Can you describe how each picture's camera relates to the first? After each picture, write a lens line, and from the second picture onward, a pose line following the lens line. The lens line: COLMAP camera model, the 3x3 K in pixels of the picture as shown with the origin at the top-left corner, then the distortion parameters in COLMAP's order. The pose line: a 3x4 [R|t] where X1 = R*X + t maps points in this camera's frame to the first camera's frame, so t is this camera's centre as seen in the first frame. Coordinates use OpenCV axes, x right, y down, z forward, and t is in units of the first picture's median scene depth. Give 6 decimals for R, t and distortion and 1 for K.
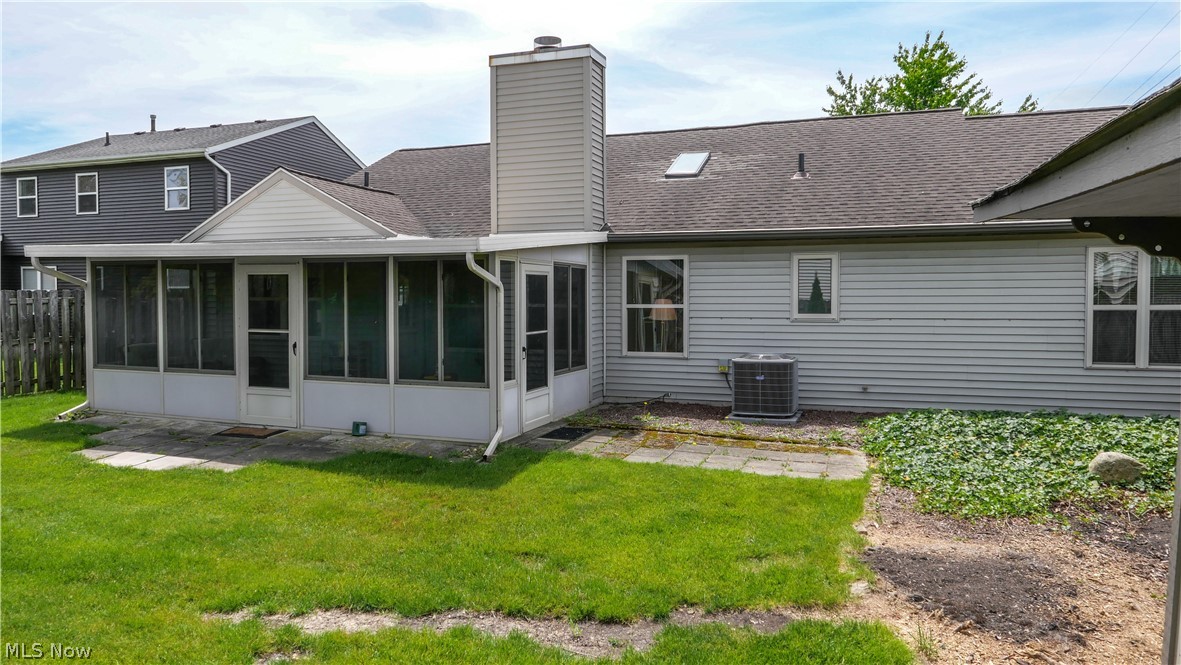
lens RADIAL K [[786.3, 0, 587.8], [0, 786.3, 332.6], [0, 0, 1]] dist [-0.003888, -0.002656]
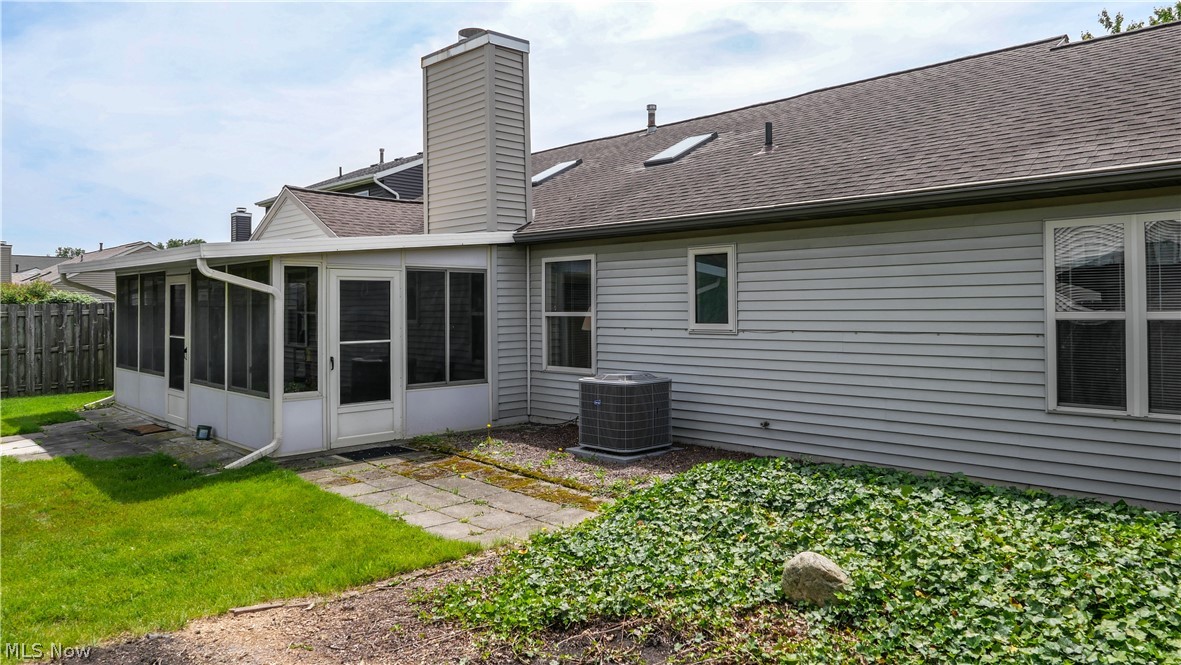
lens RADIAL K [[786.3, 0, 591.8], [0, 786.3, 320.8], [0, 0, 1]] dist [-0.003888, -0.002656]
pose [[0.901275, 0.003381, -0.433234, 0.520752], [-0.015450, 0.999584, -0.024339, -0.005988], [0.432972, 0.028629, 0.900953, 0.246611]]
